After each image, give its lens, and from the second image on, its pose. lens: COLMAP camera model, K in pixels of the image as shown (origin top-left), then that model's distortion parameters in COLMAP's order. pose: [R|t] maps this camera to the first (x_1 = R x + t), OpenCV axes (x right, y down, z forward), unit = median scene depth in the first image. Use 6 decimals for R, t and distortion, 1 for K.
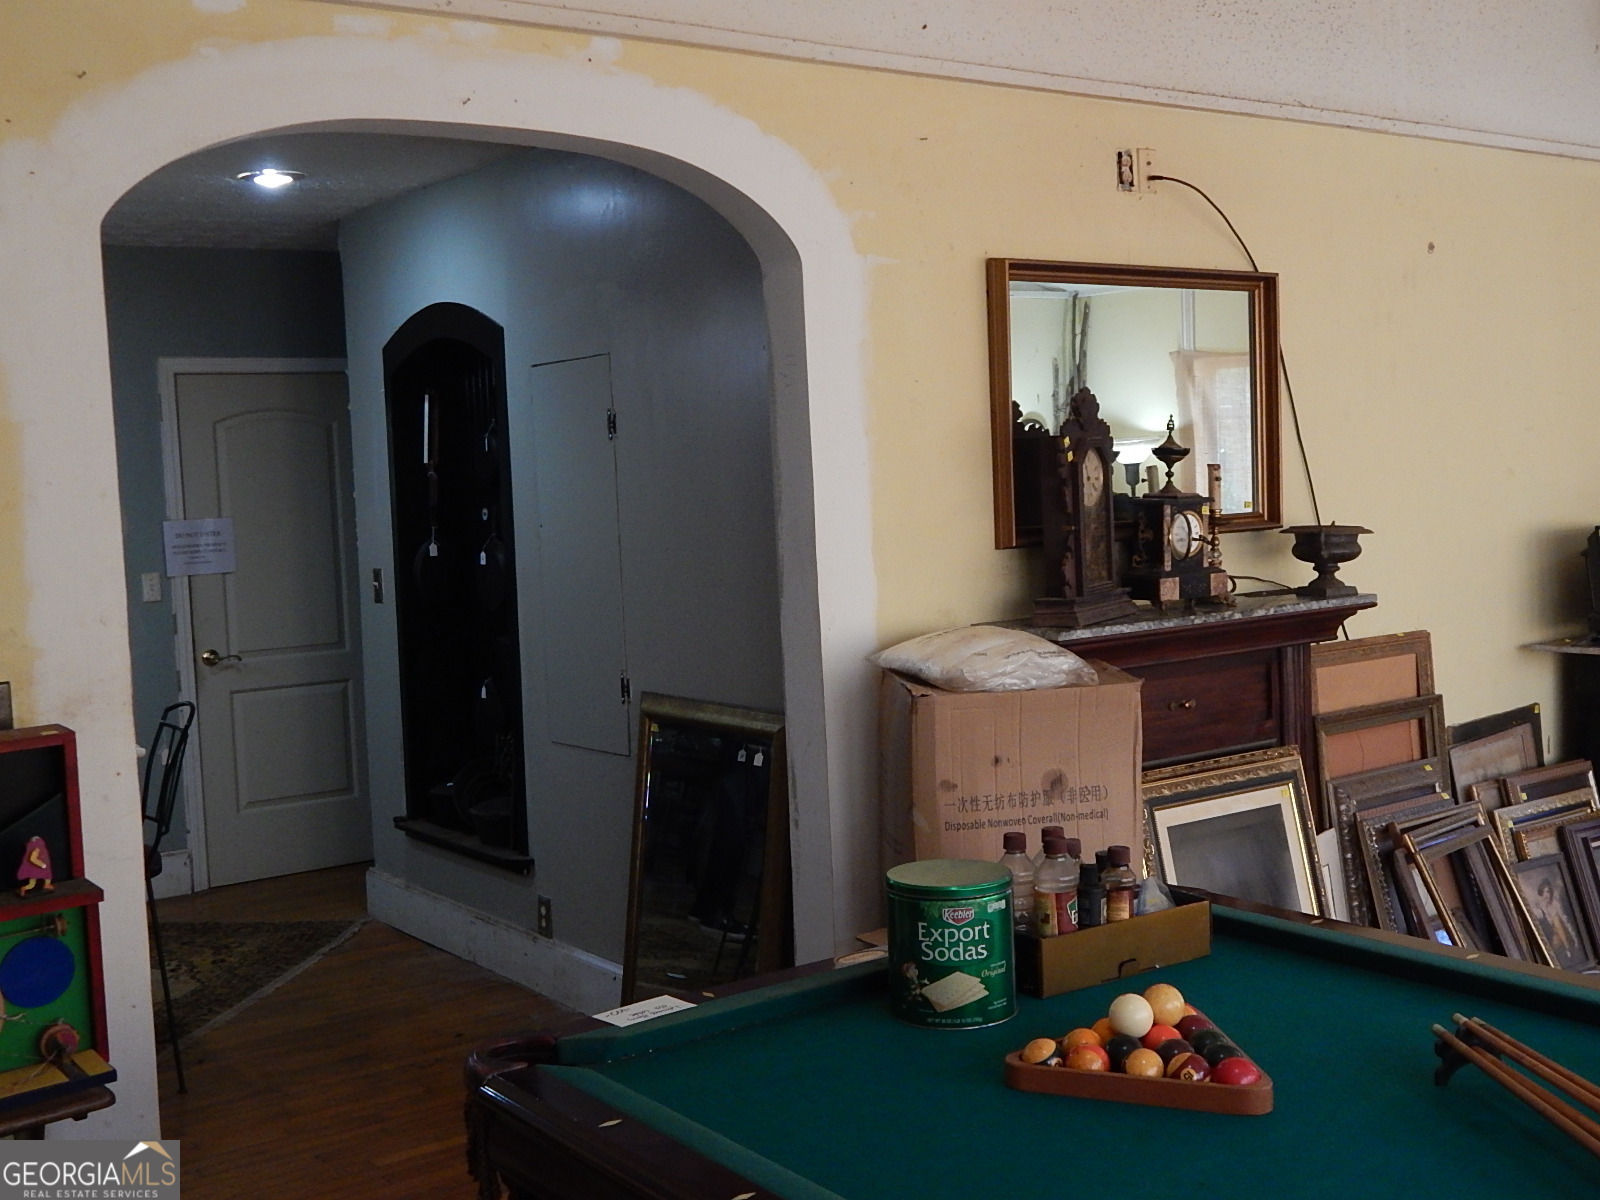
lens RADIAL K [[1775.4, 0, 796.1], [0, 1775.4, 597.2], [0, 0, 1]] dist [0.012698, 0.000000]
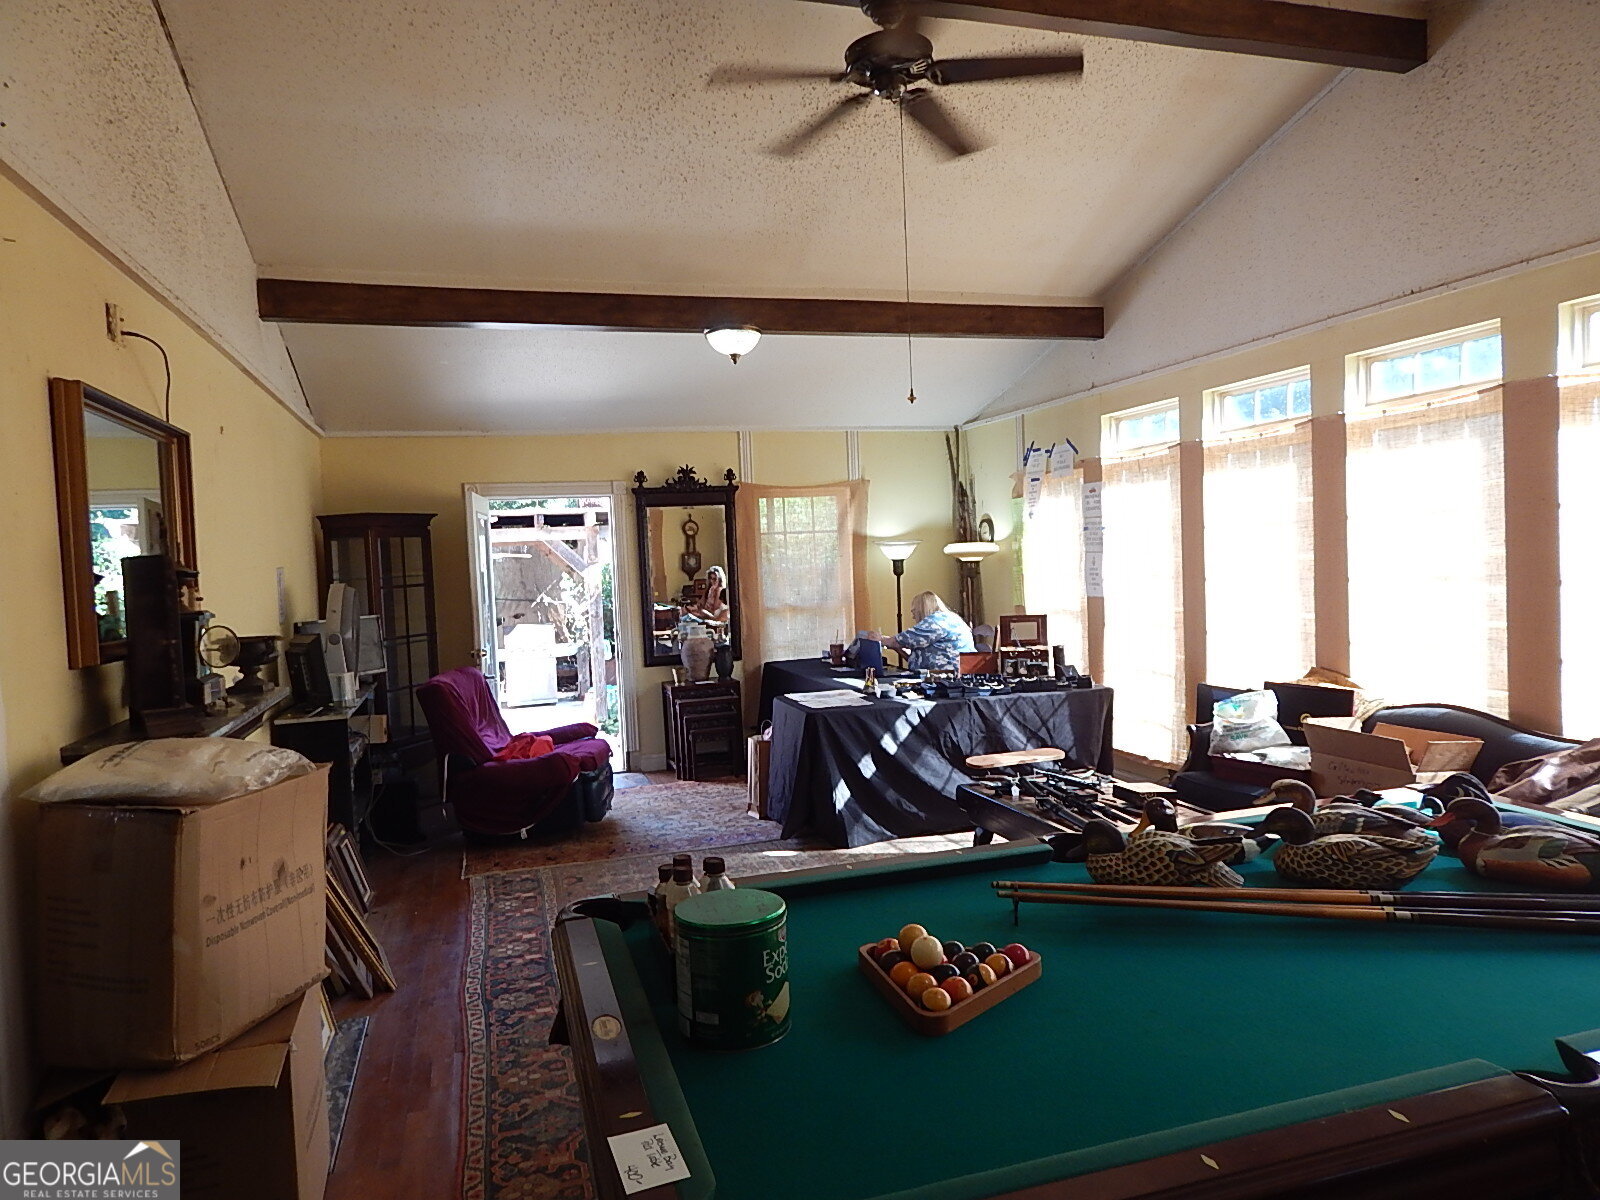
lens RADIAL K [[1062.5, 0, 799.3], [0, 1062.5, 605.5], [0, 0, 1]] dist [0.007355, -0.010148]
pose [[0.318261, -0.019048, 0.947812, -0.367221], [0.099426, 0.994955, -0.013391, -0.016413], [-0.942775, 0.098499, 0.318549, 0.484272]]
